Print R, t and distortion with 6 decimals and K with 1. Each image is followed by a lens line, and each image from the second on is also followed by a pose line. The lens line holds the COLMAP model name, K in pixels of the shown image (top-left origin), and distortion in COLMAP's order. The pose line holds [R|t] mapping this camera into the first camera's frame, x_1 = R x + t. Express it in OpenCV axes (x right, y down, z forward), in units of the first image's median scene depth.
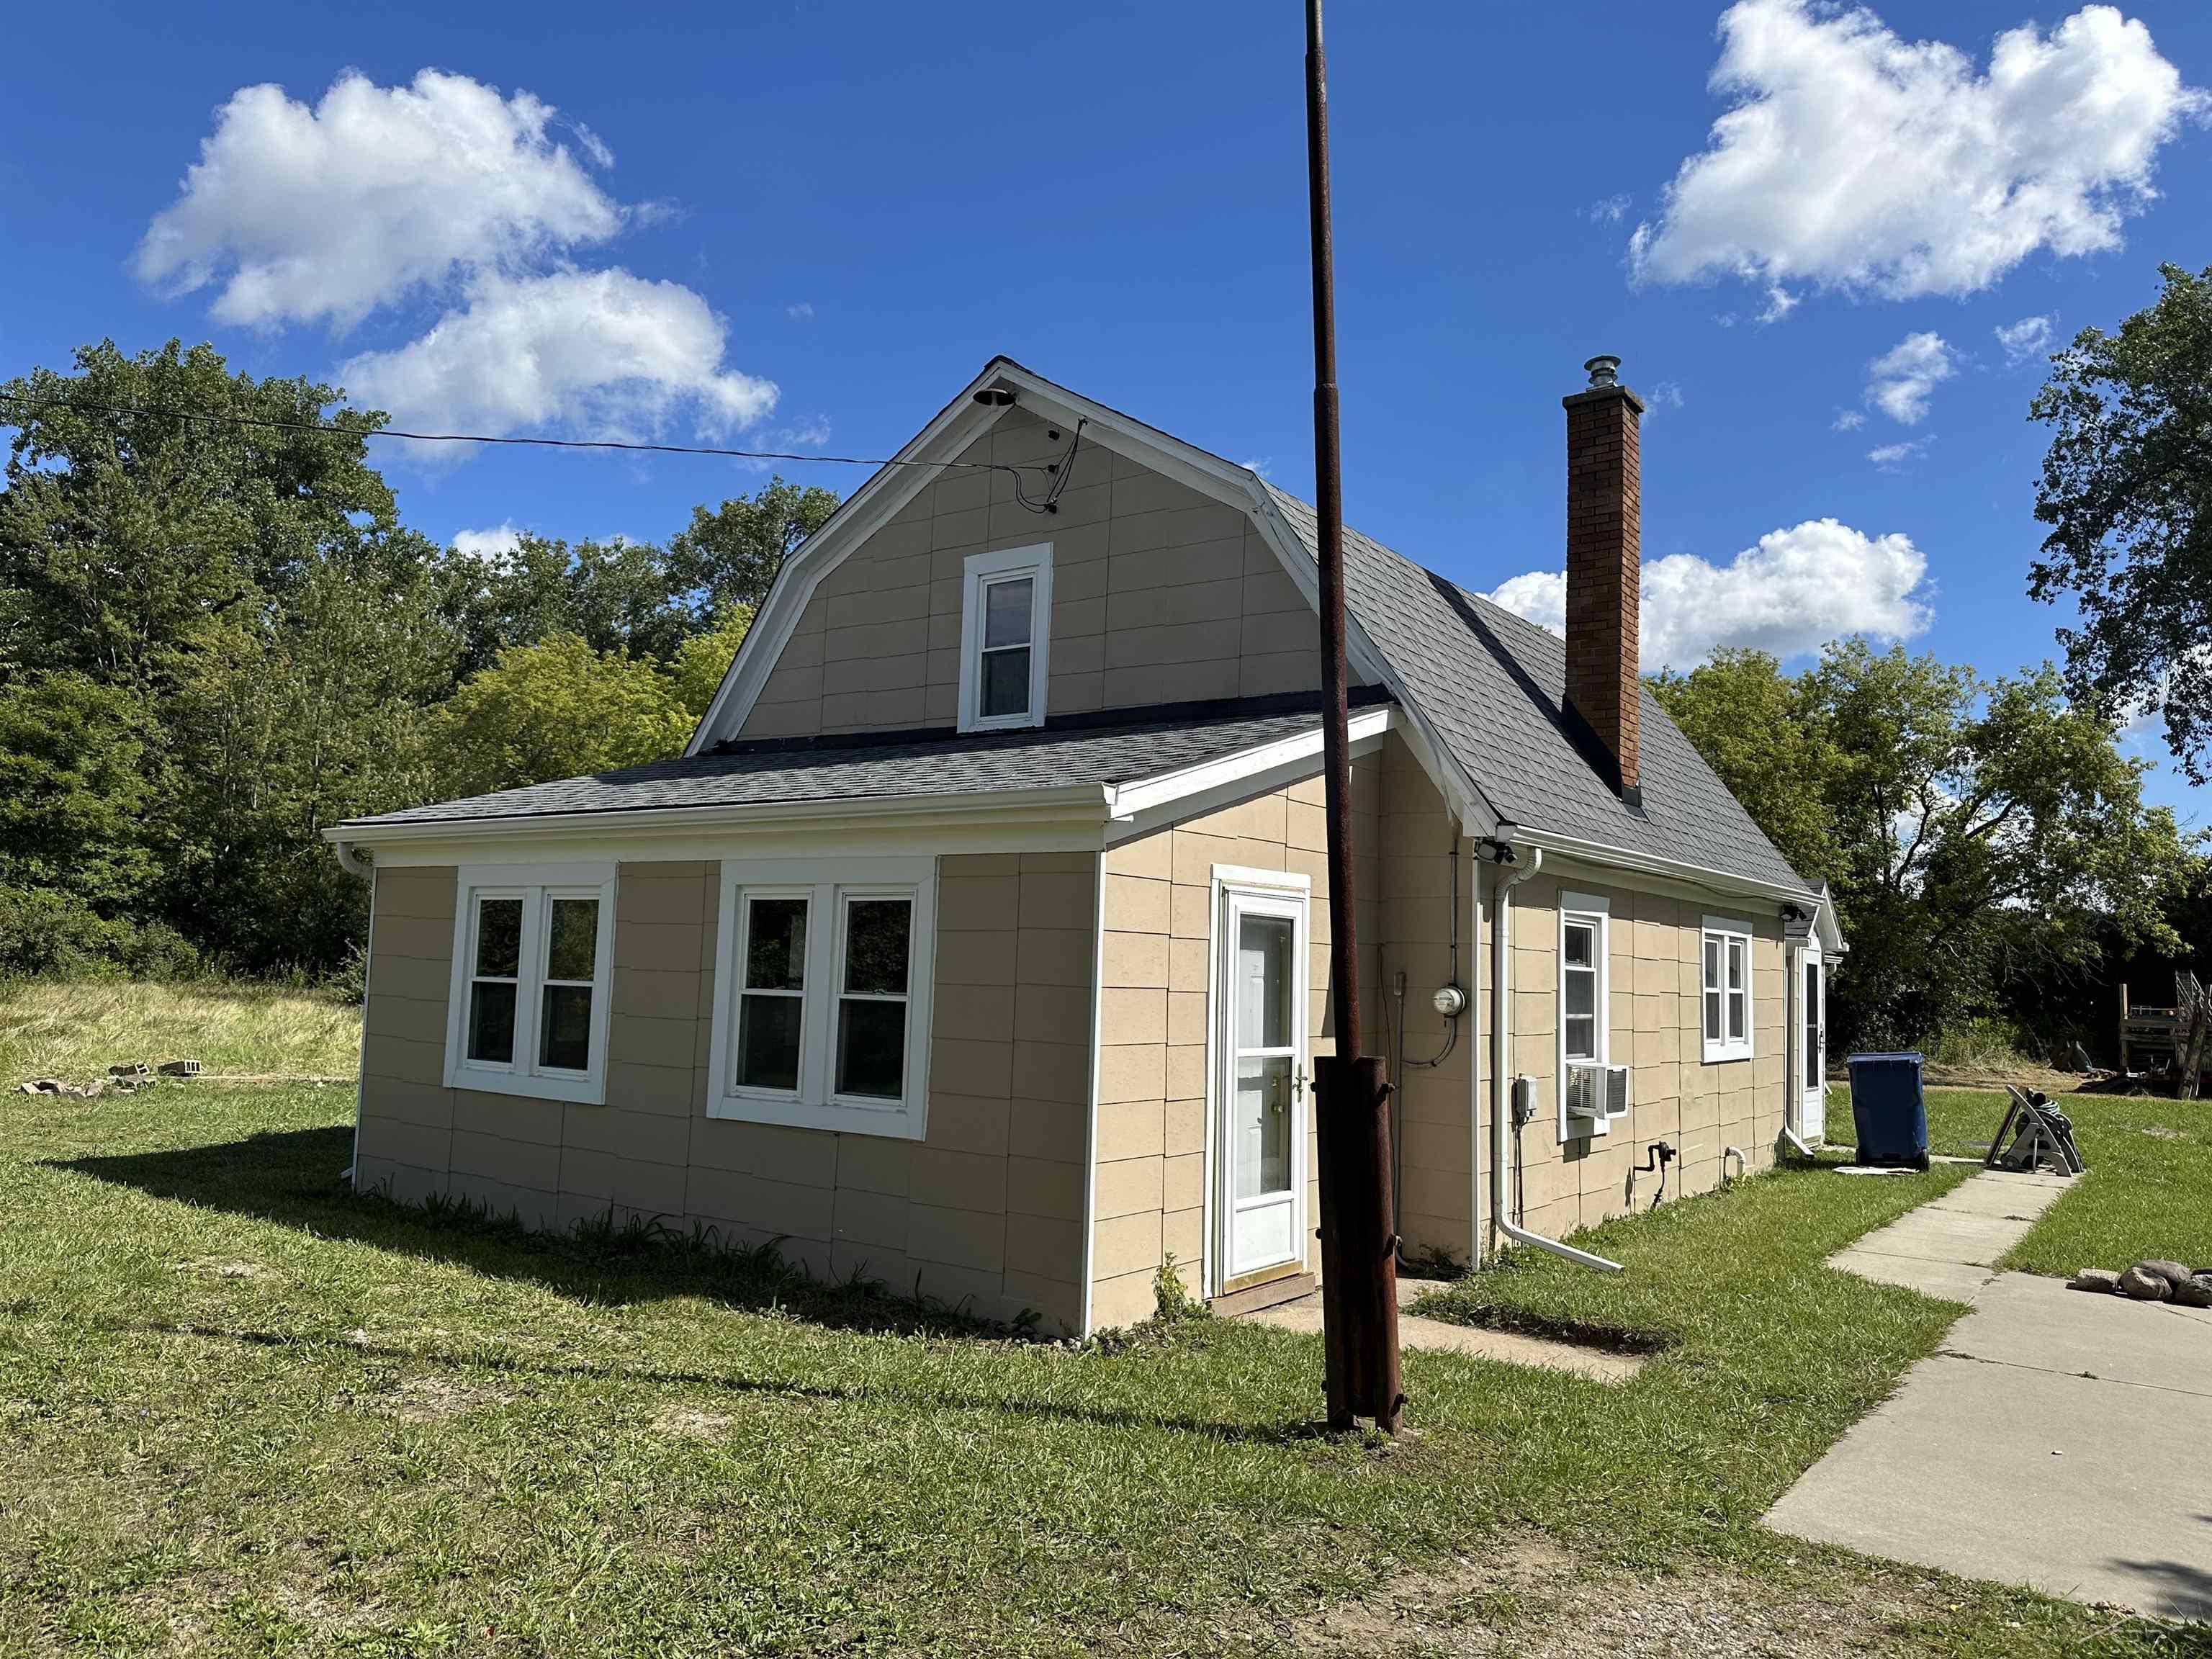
lens RADIAL K [[1596.5, 0, 1132.2], [0, 1596.5, 857.1], [0, 0, 1]] dist [0.039061, -0.004192]
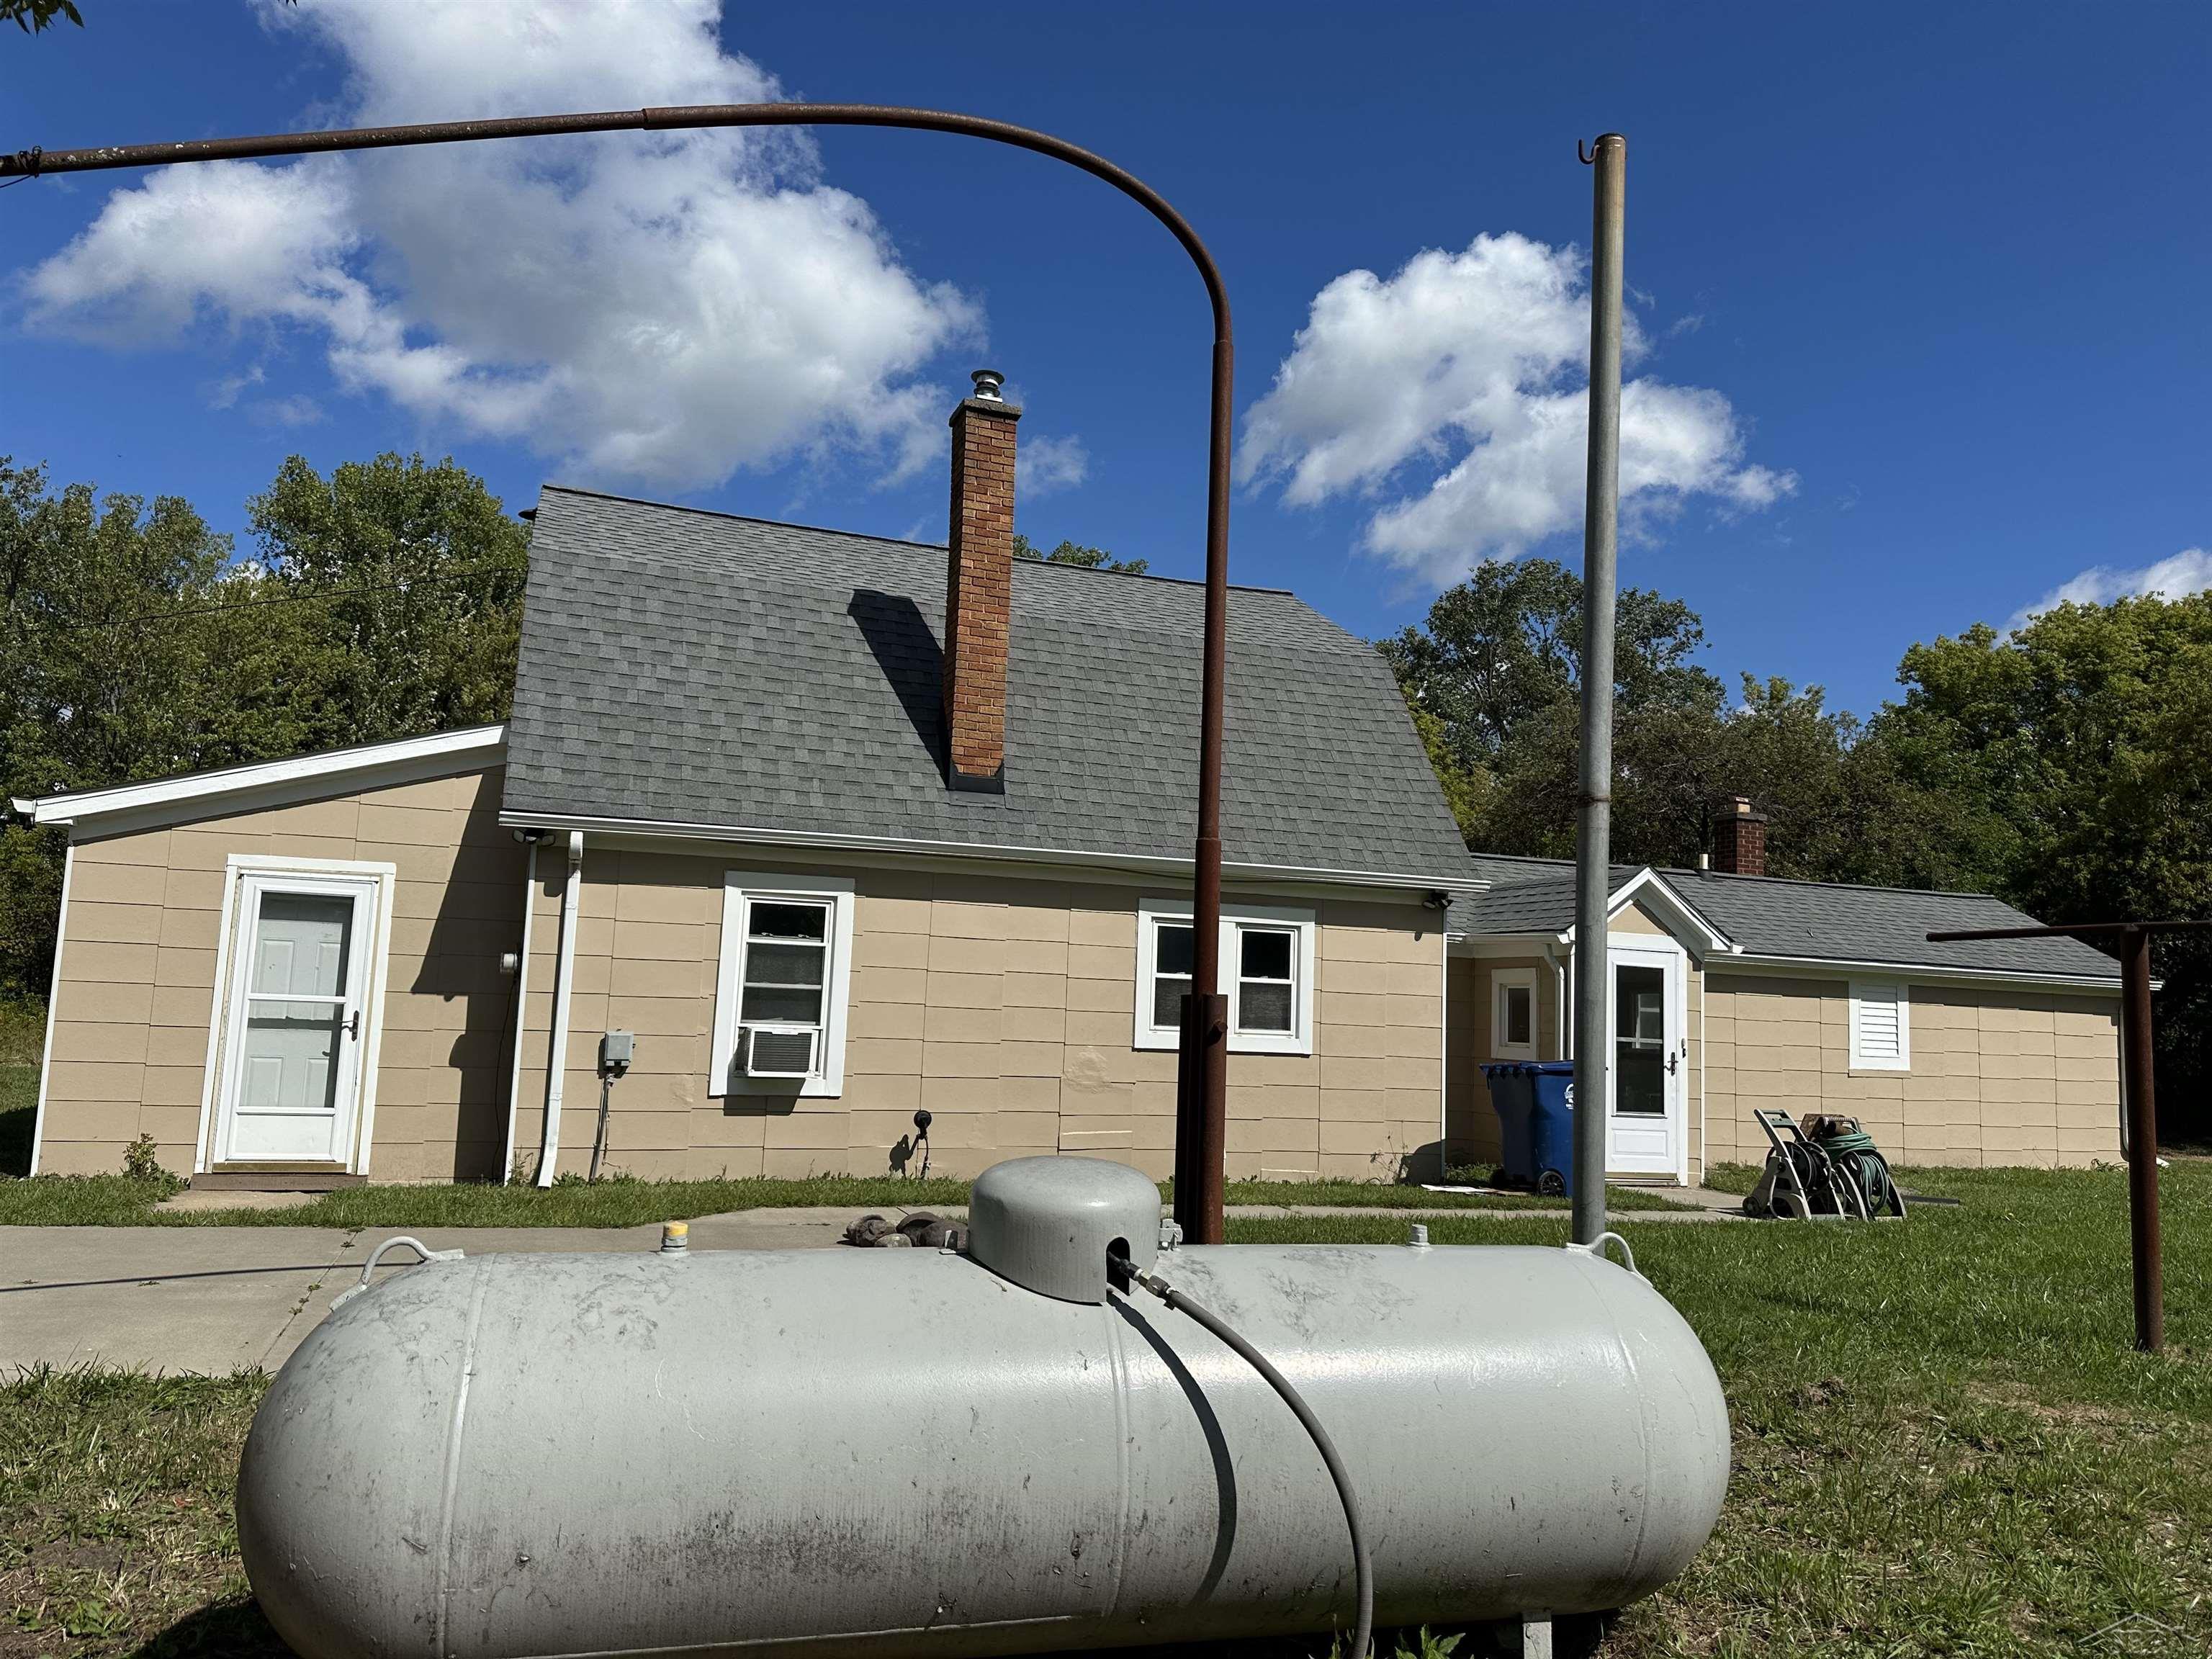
lens RADIAL K [[1596.5, 0, 1102.5], [0, 1596.5, 843.4], [0, 0, 1]] dist [0.039061, -0.004192]
pose [[0.802870, -0.067717, -0.592296, 1.275794], [0.029216, 0.996803, -0.074361, 0.103601], [0.595438, 0.042398, 0.802282, 0.293739]]
